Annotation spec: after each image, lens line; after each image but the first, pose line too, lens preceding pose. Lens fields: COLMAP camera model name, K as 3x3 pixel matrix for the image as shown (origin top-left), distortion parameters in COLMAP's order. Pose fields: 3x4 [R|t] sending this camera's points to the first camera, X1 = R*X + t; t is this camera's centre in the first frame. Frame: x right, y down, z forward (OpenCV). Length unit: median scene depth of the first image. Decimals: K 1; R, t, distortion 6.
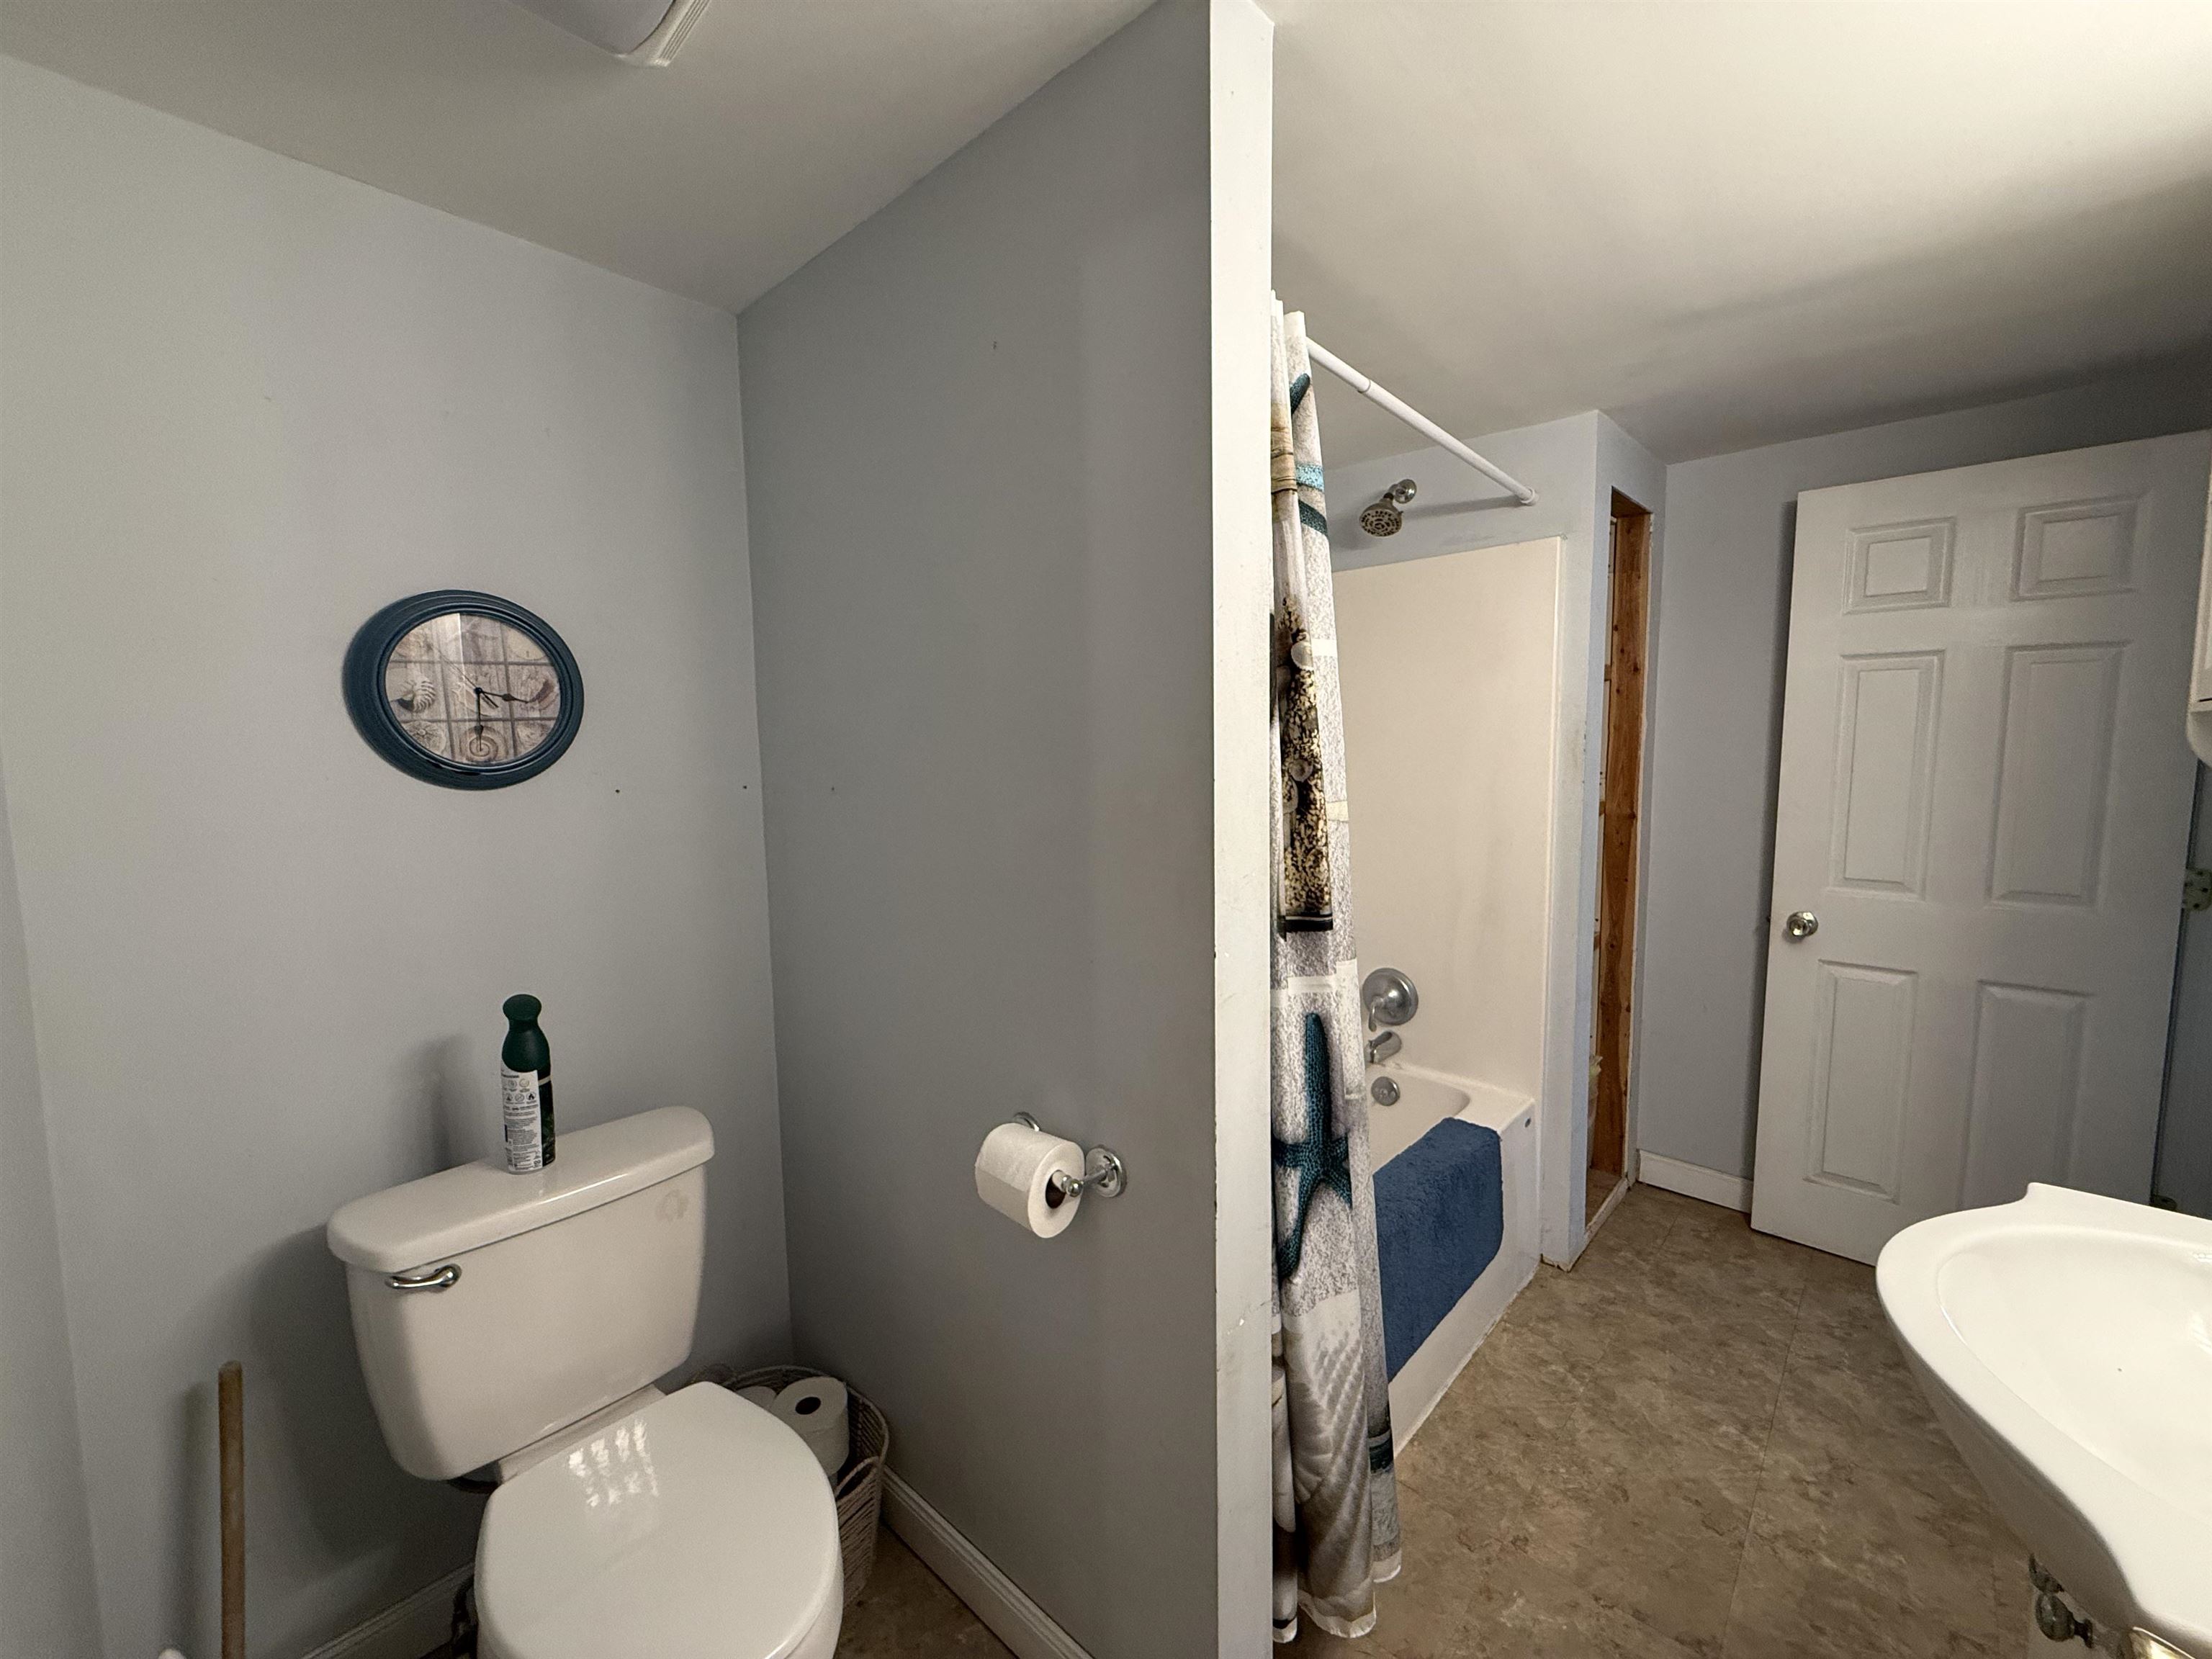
lens RADIAL K [[883.4, 0, 1108.1], [0, 883.4, 836.5], [0, 0, 1]] dist [0.003086, 0.000126]
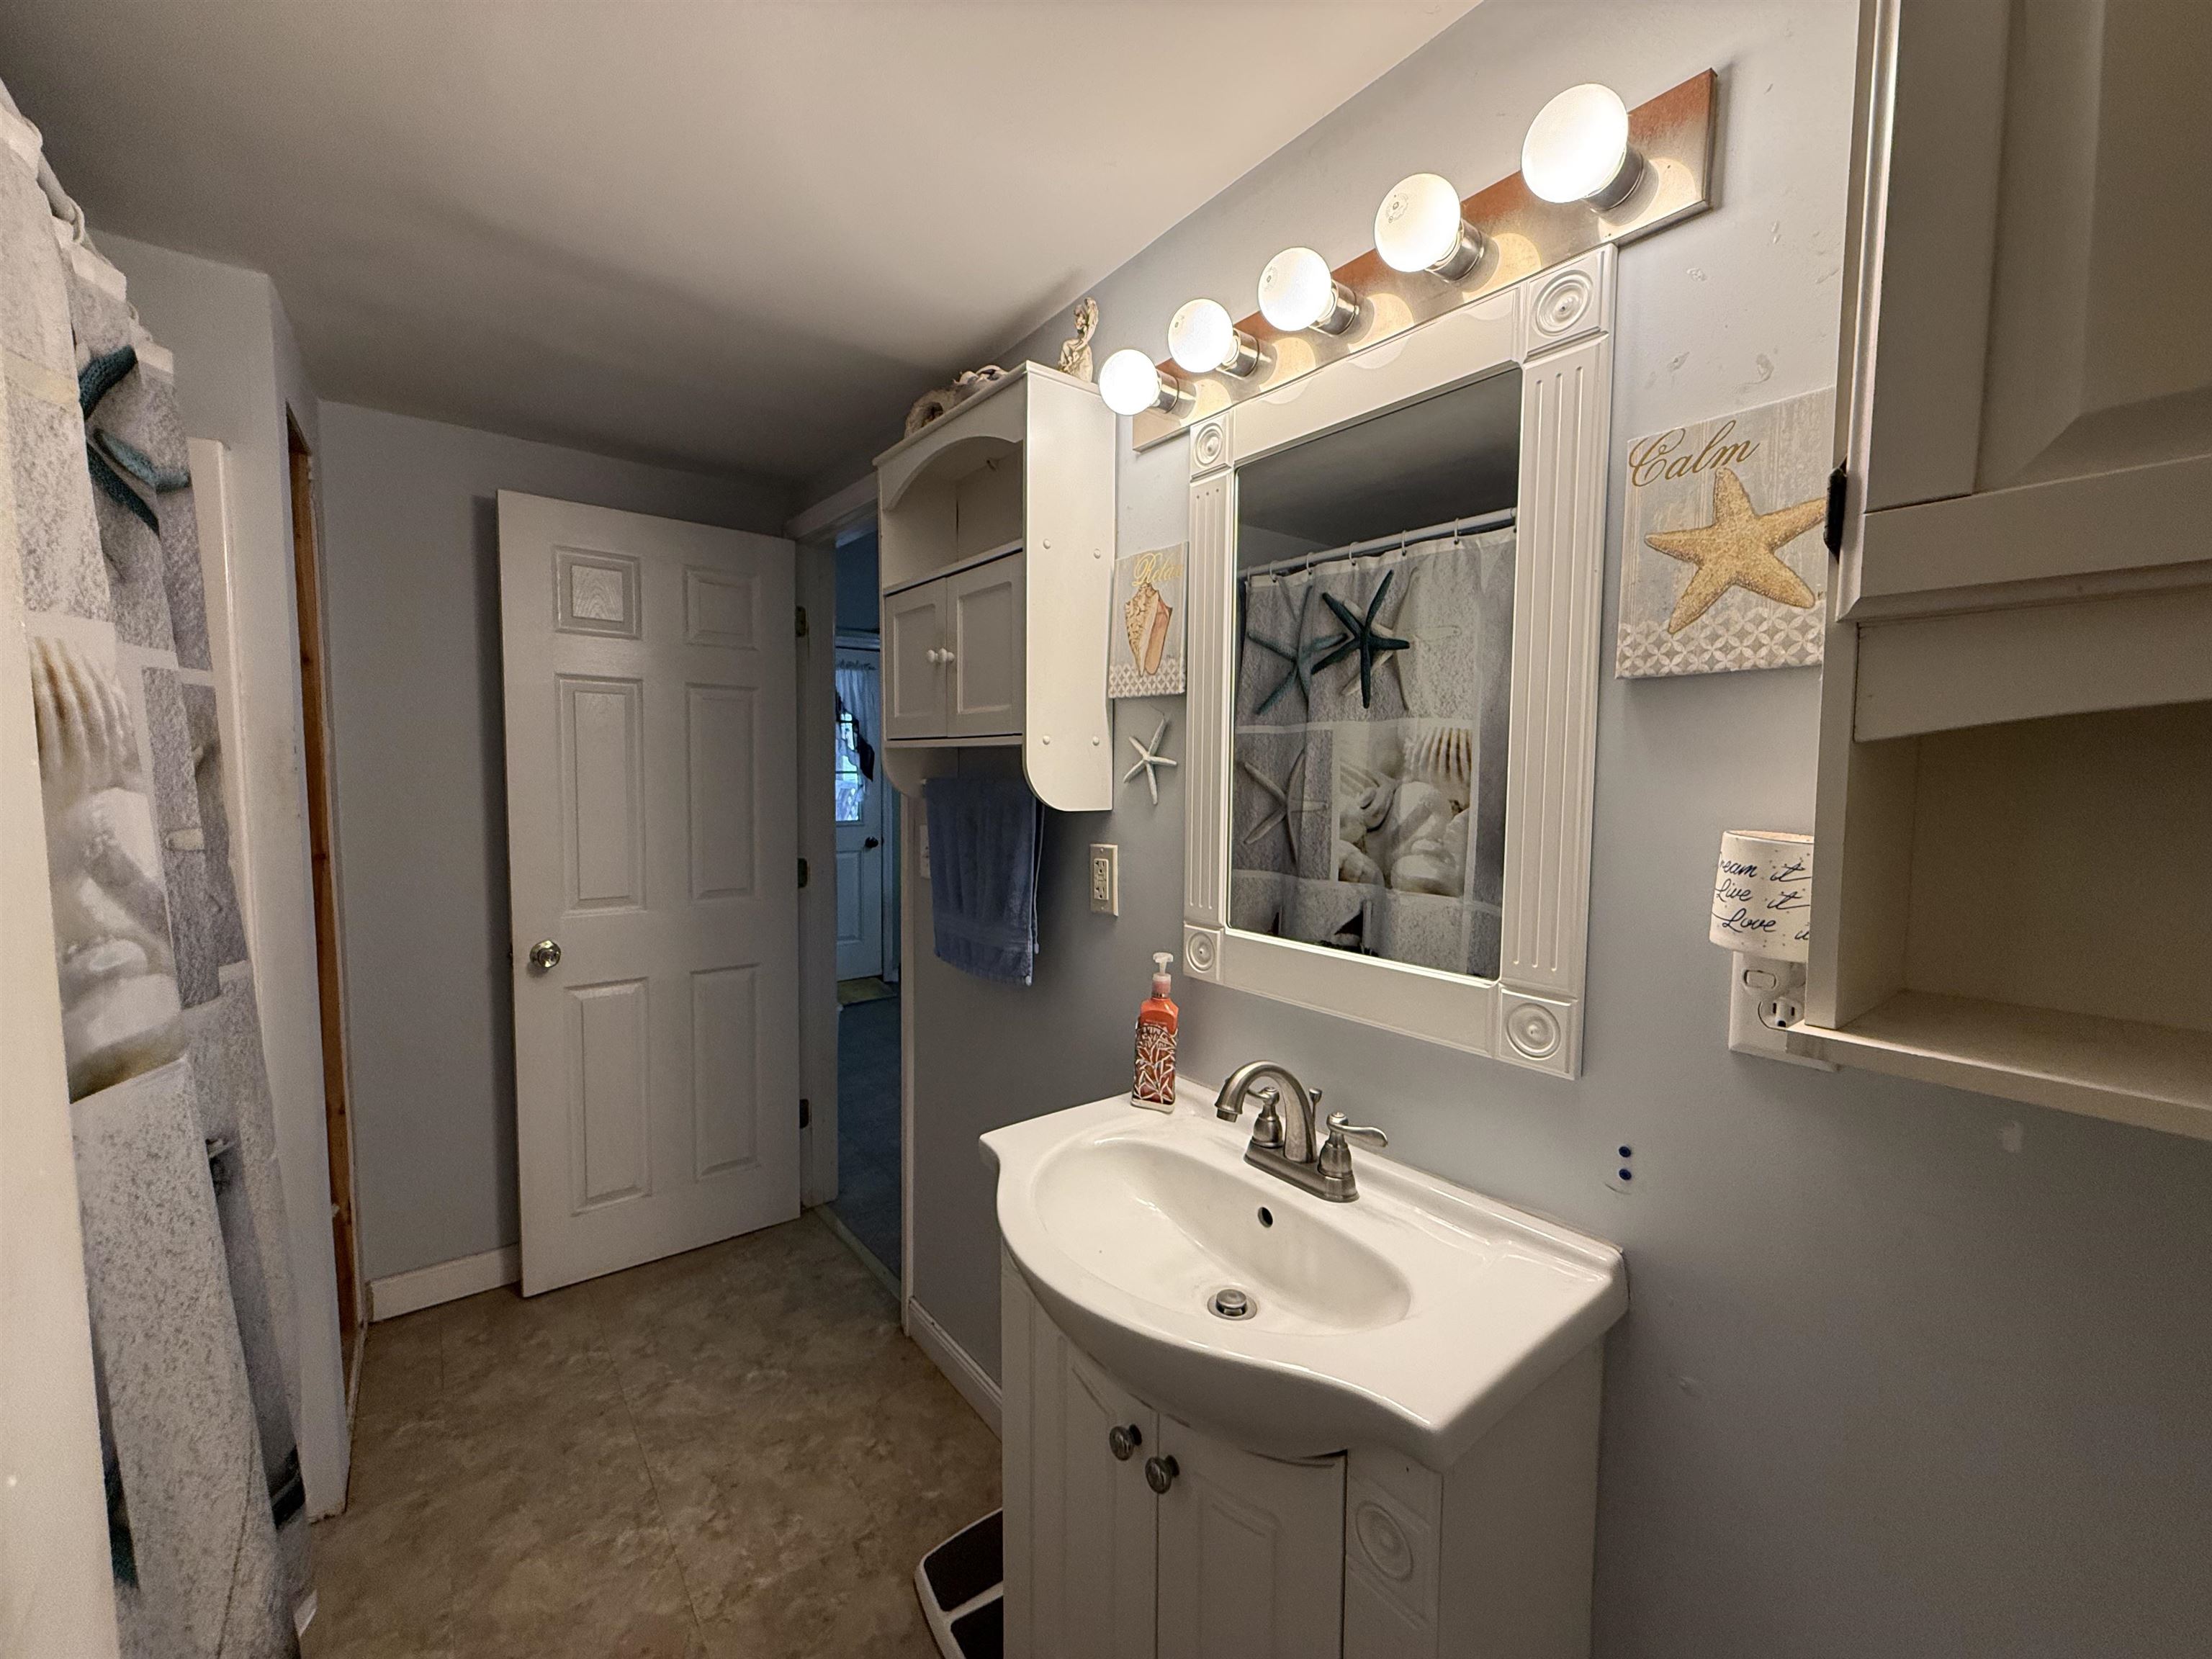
lens RADIAL K [[883.4, 0, 1106.4], [0, 883.4, 827.6], [0, 0, 1]] dist [0.003086, 0.000126]
pose [[0.164885, -0.058736, 0.984562, -0.042310], [0.083436, 0.995478, 0.045414, -0.030585], [-0.982777, 0.074660, 0.169040, 0.267740]]
